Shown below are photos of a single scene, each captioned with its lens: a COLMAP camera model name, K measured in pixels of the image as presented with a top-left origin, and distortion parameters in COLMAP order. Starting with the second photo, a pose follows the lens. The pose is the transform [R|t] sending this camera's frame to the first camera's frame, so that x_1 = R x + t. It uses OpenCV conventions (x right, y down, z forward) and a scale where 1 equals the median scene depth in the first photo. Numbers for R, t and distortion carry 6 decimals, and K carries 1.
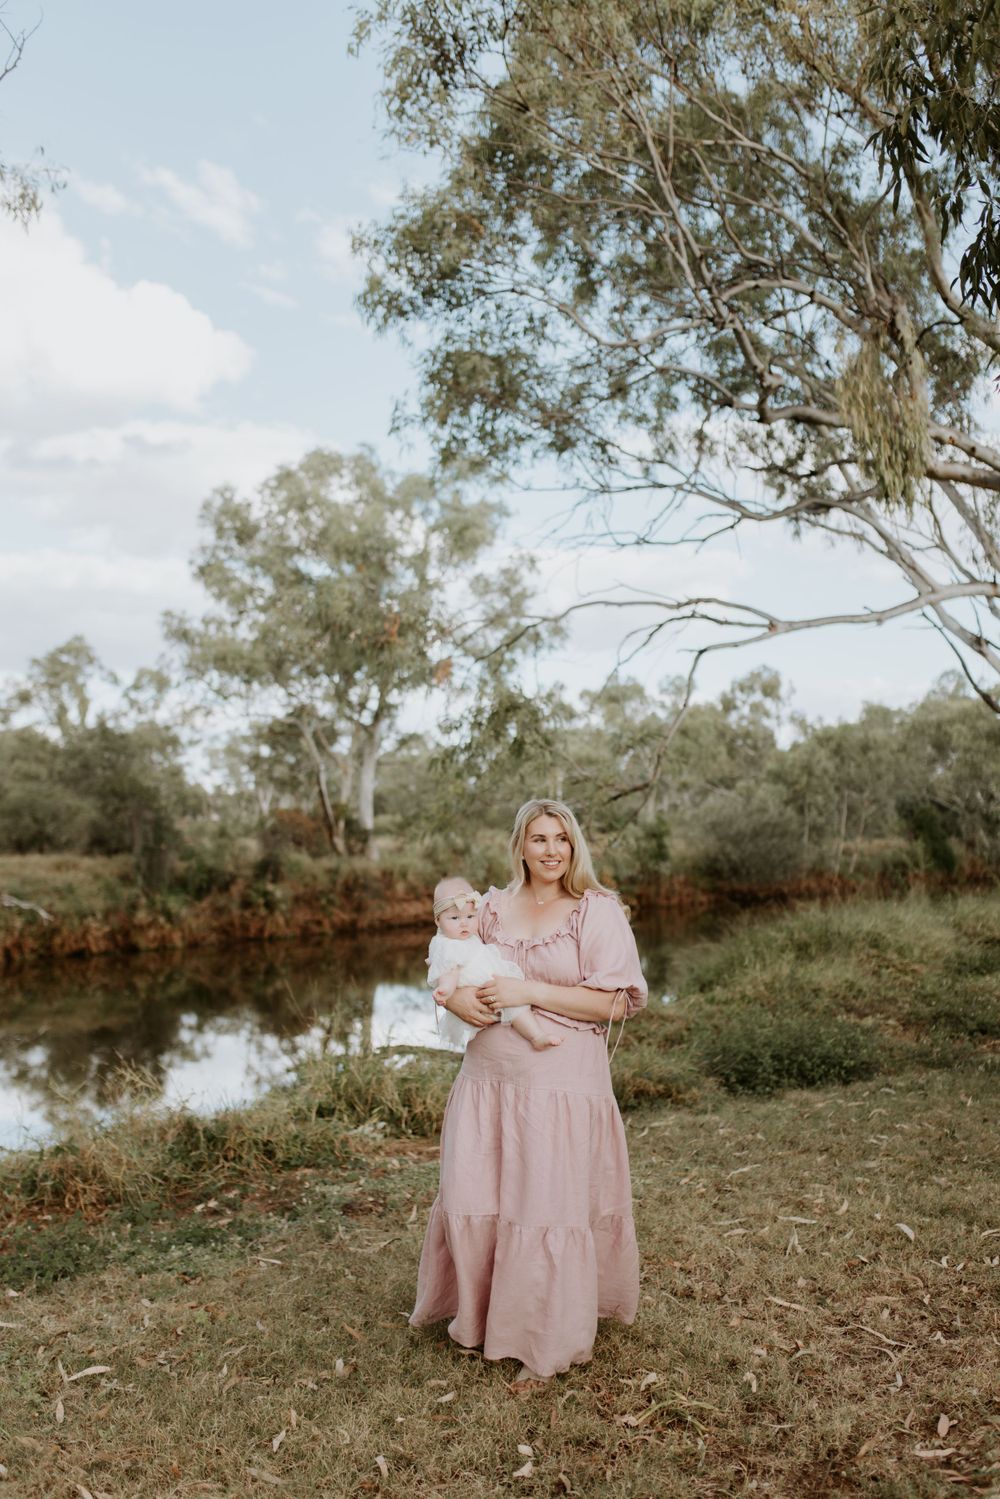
lens RADIAL K [[1524.0, 0, 502.8], [0, 1524.0, 773.8], [0, 0, 1]] dist [0.004764, 0.000000]
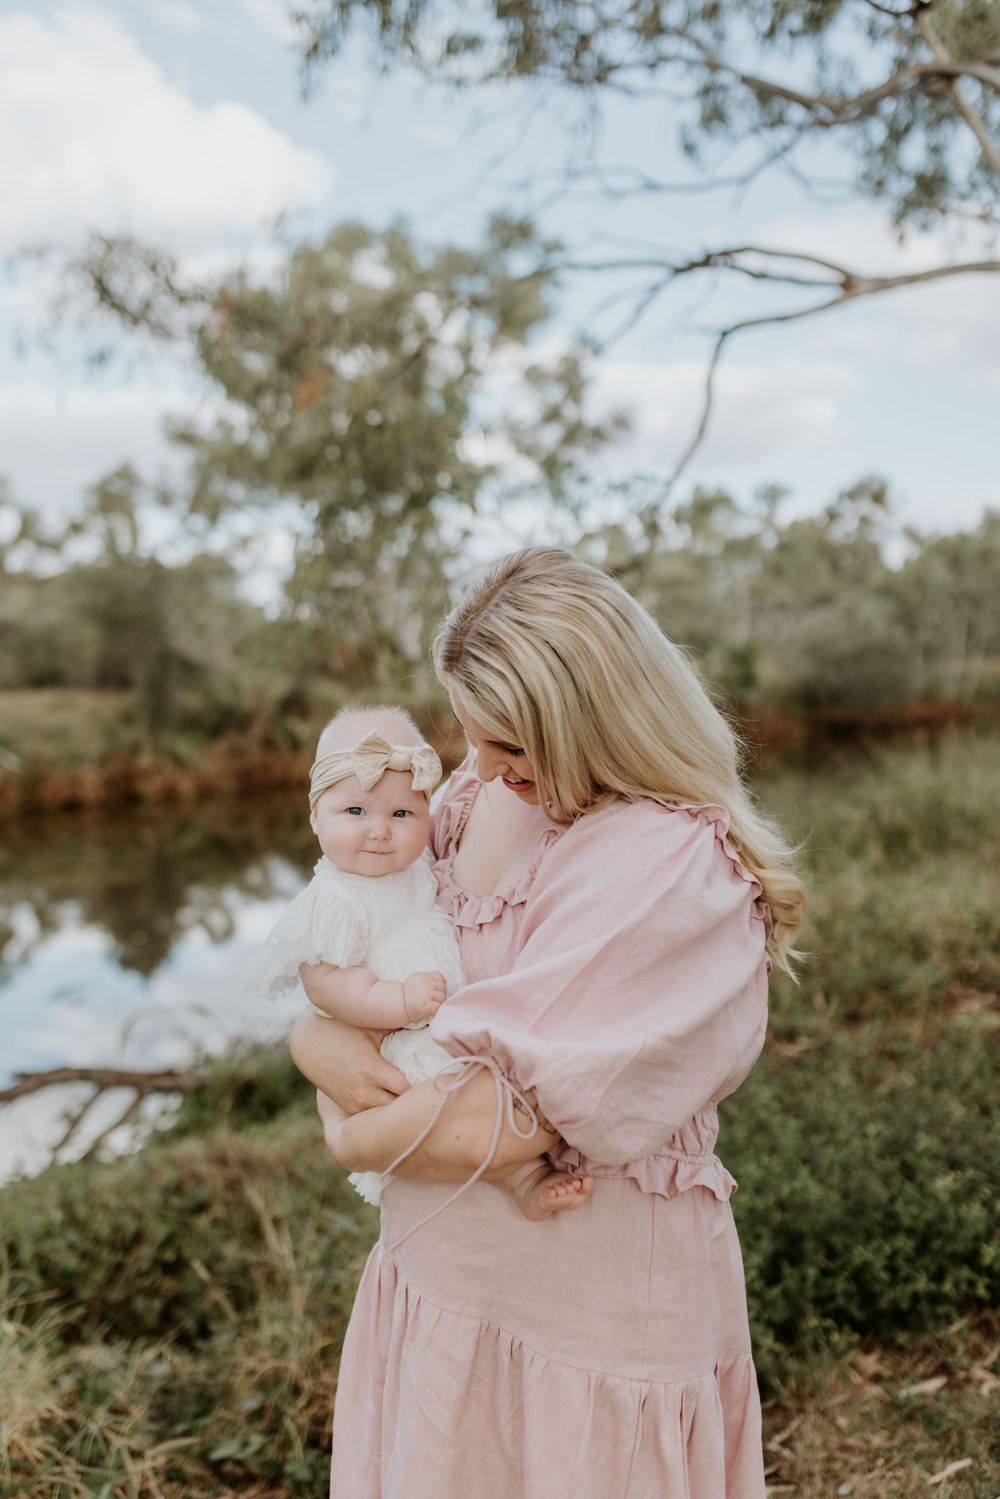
lens RADIAL K [[1376.7, 0, 493.2], [0, 1376.7, 765.1], [0, 0, 1]] dist [0.020404, 0.000000]
pose [[0.994465, -0.011181, -0.104473, 0.048212], [0.022602, 0.993808, 0.108792, 0.013117], [0.102609, -0.110551, 0.988559, 0.225385]]
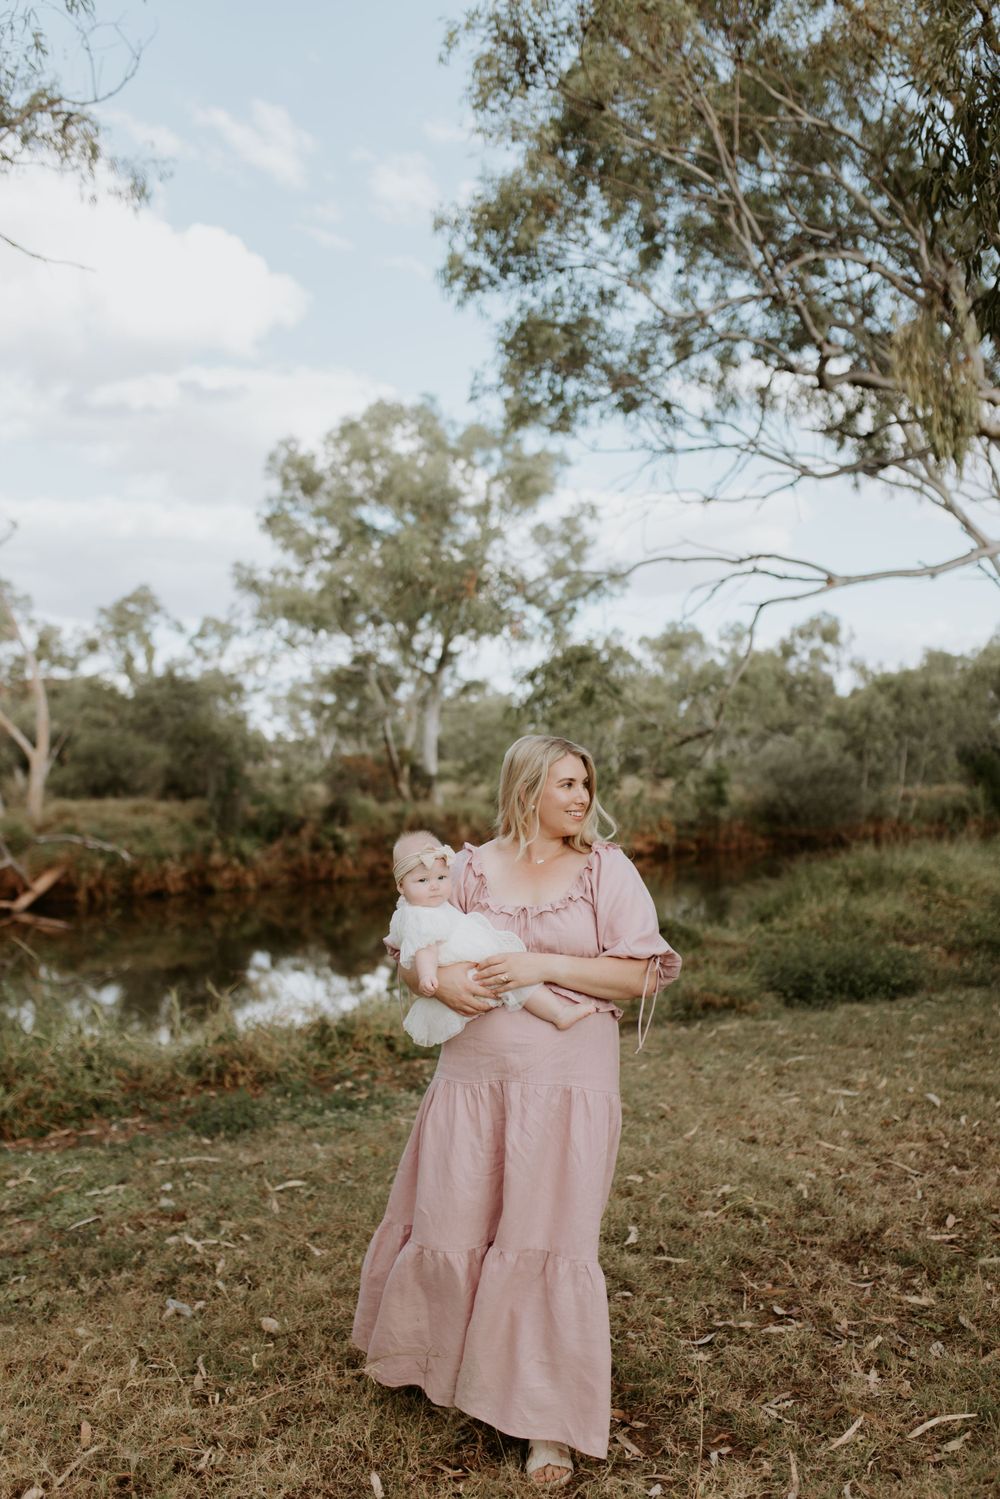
lens RADIAL K [[1524.0, 0, 485.1], [0, 1524.0, 774.4], [0, 0, 1]] dist [0.004764, 0.000000]
pose [[0.998809, 0.000127, -0.048785, -0.003442], [0.001617, 0.999361, 0.035714, -0.000279], [0.048758, -0.035751, 0.998171, -0.023107]]
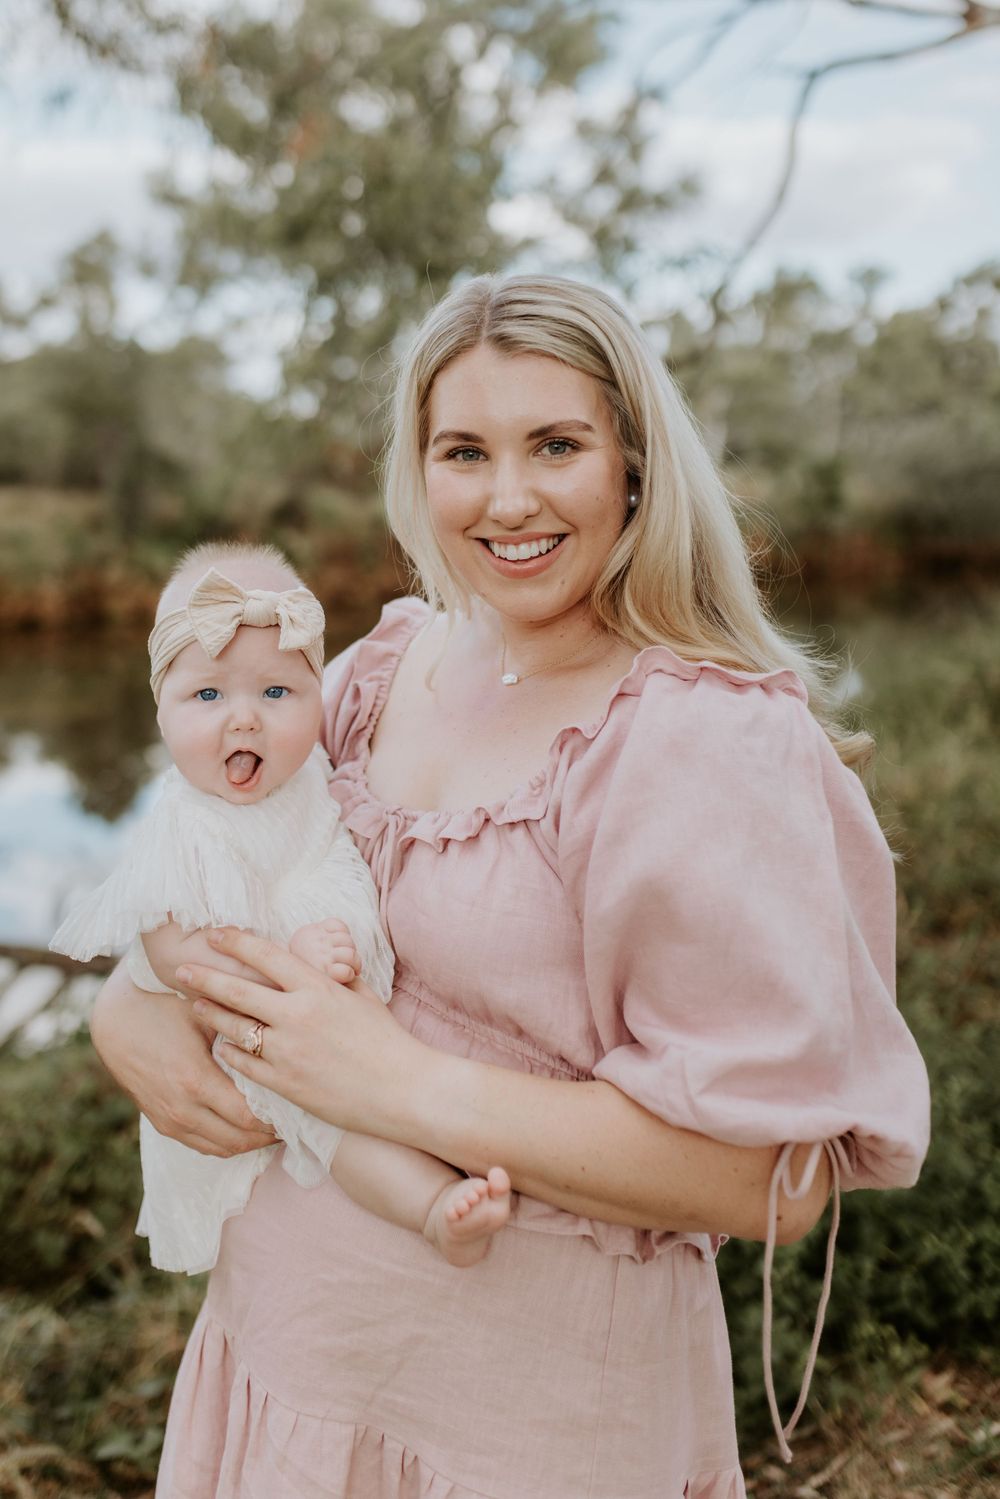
lens RADIAL K [[1613.1, 0, 410.7], [0, 1613.1, 626.9], [0, 0, 1]] dist [0.006150, 0.000000]
pose [[0.984353, 0.025297, -0.174380, 0.049827], [-0.002375, 0.991456, 0.130423, 0.013417], [0.176189, -0.127968, 0.976003, 0.233809]]
